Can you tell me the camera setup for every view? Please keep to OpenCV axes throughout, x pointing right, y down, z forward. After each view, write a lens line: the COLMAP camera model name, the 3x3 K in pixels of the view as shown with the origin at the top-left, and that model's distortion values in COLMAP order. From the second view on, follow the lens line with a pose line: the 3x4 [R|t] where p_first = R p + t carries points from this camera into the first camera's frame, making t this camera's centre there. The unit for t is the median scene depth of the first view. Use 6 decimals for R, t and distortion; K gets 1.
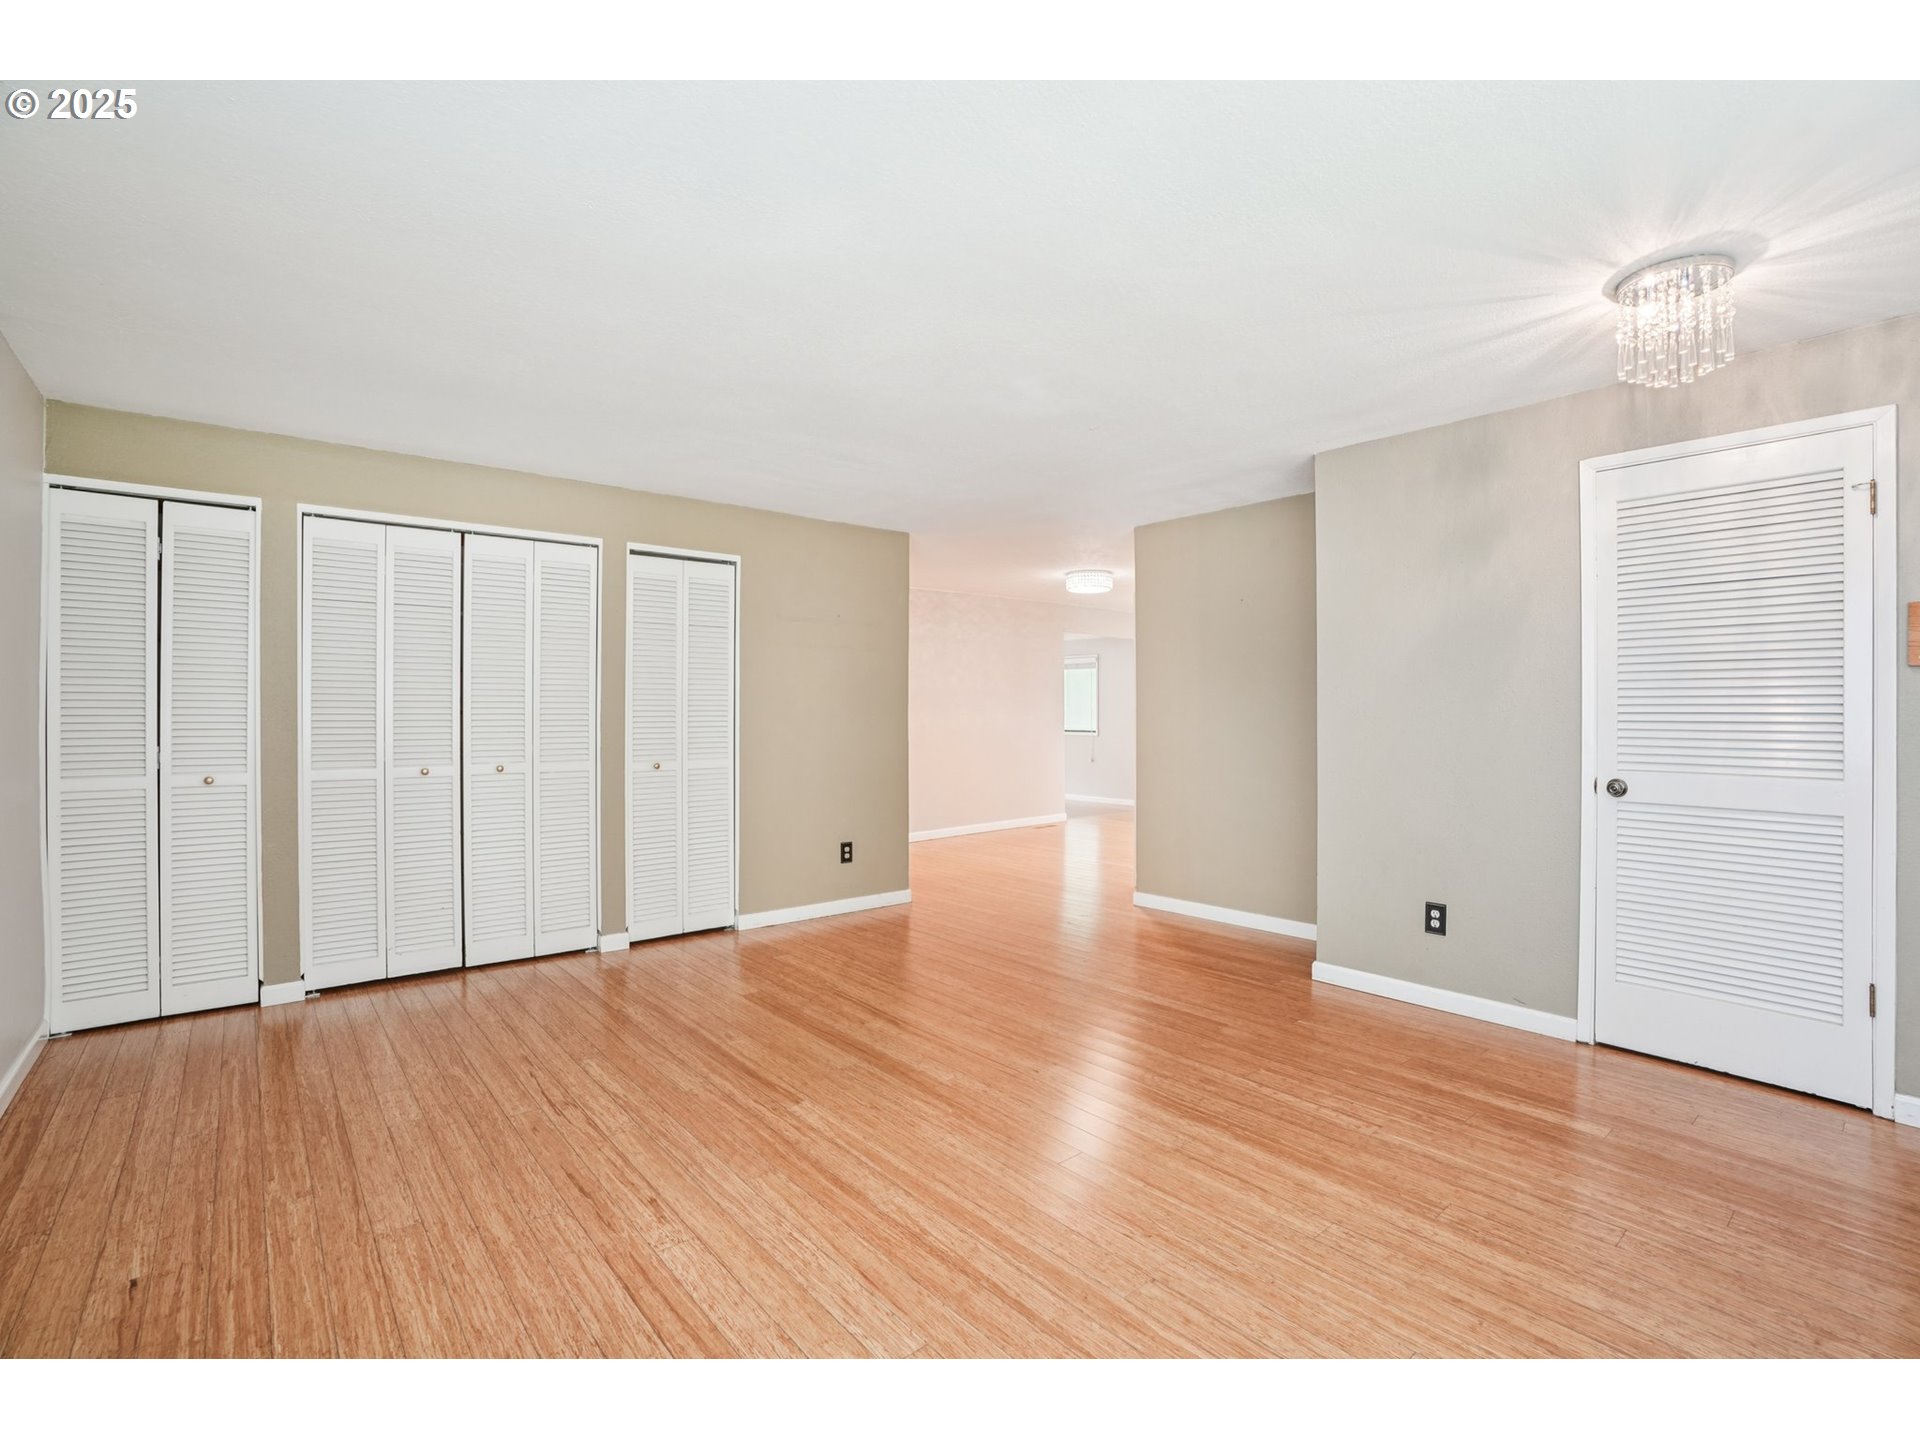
lens RADIAL K [[883.2, 0, 964.4], [0, 883.2, 713.1], [0, 0, 1]] dist [0.004344, 0.002256]
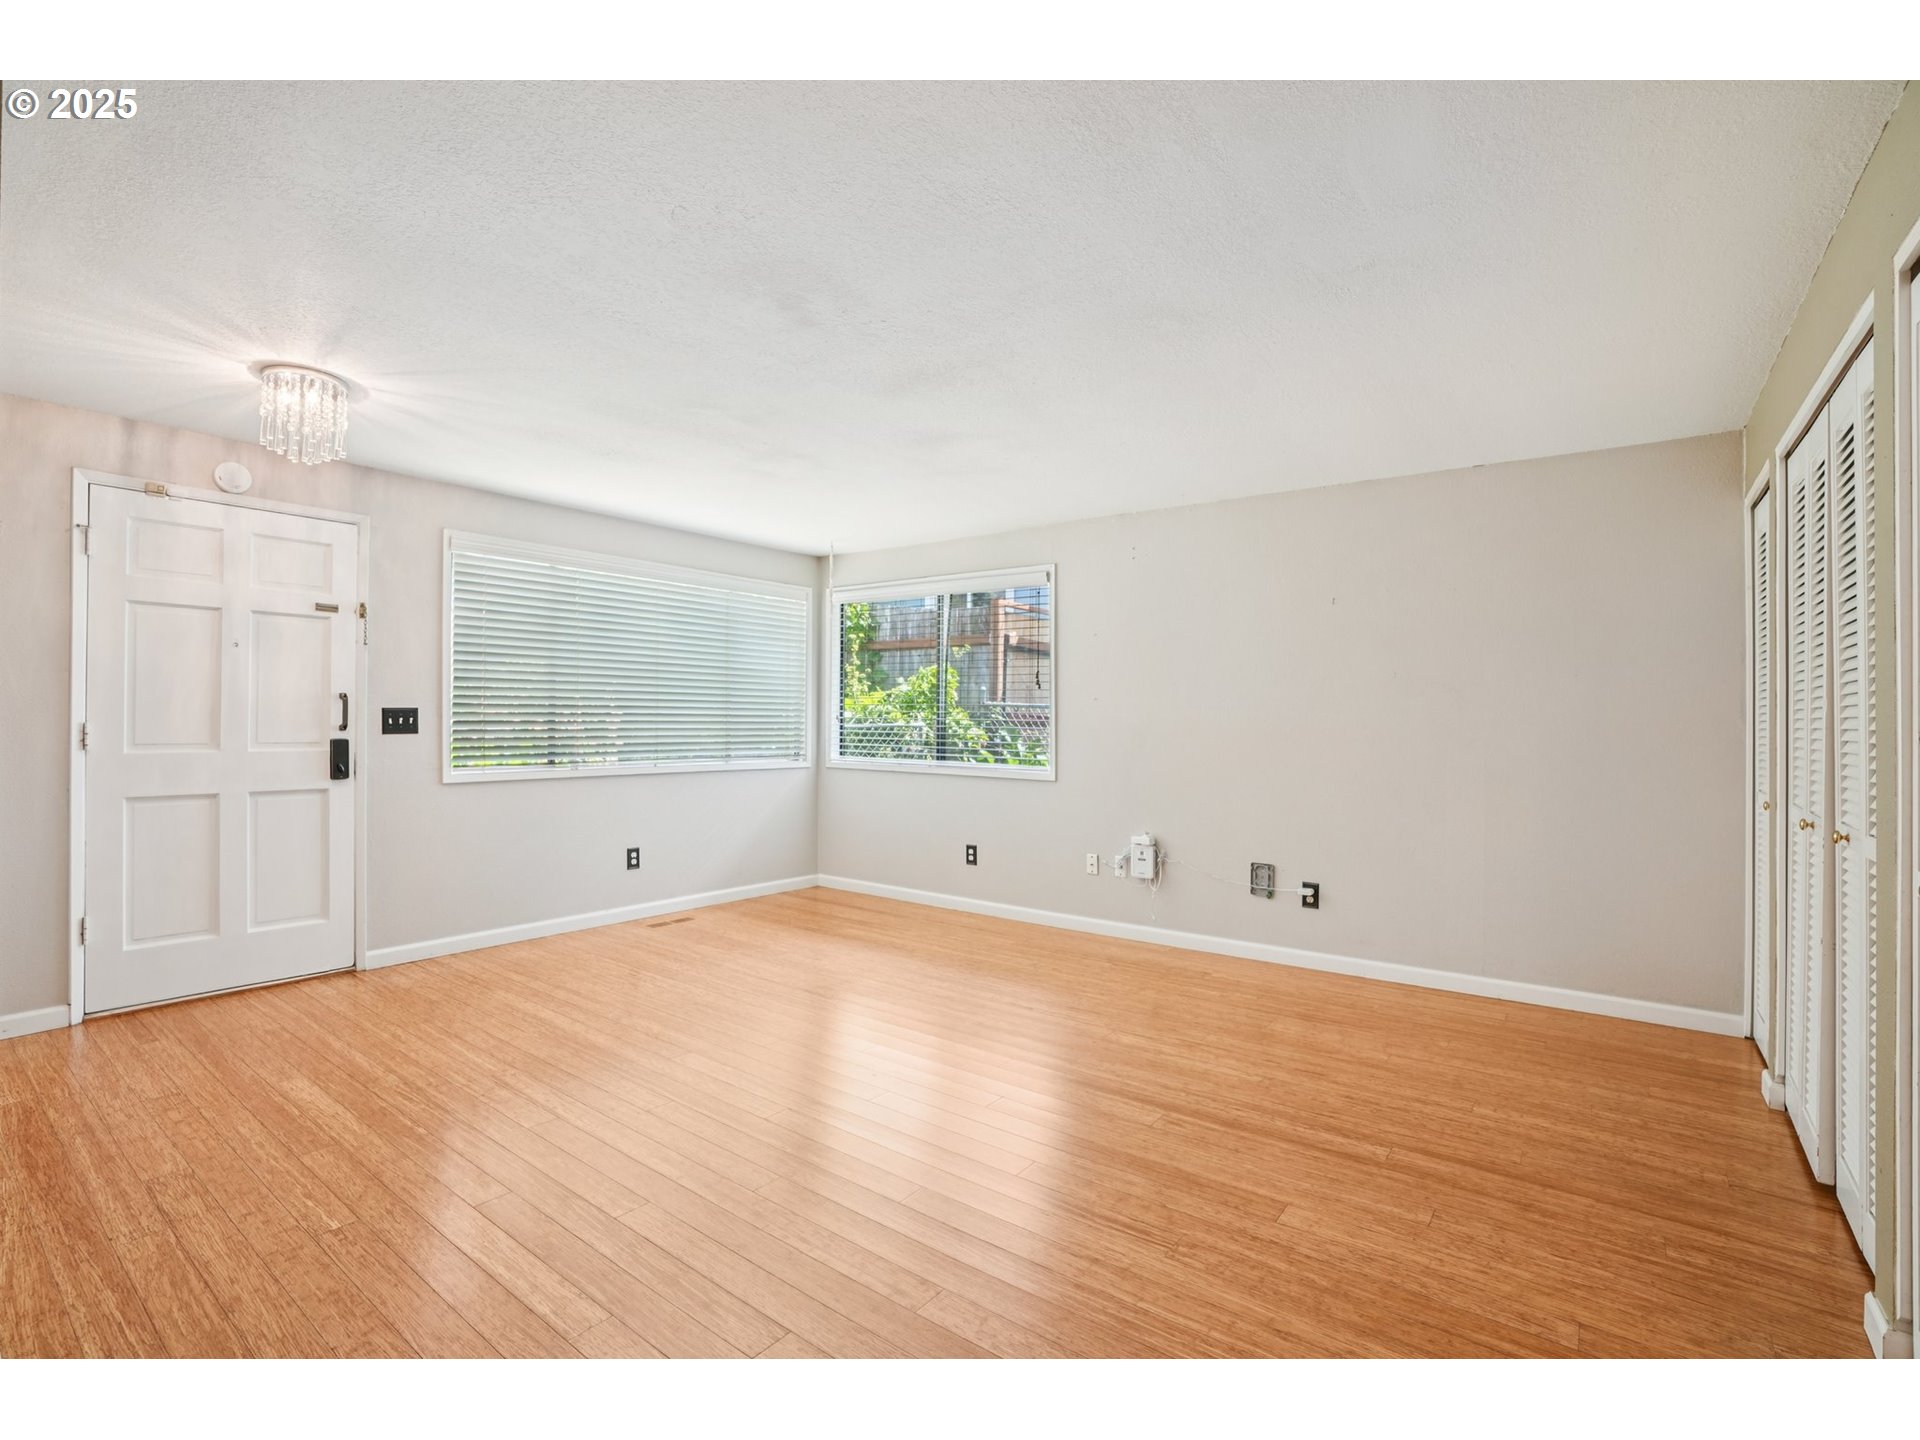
lens RADIAL K [[883.2, 0, 966.6], [0, 883.2, 720.3], [0, 0, 1]] dist [0.004344, 0.002256]
pose [[-0.973355, -0.007620, -0.229179, 0.136229], [-0.007181, 0.999970, -0.002750, 0.003804], [0.229193, -0.001031, -0.973380, 2.273855]]
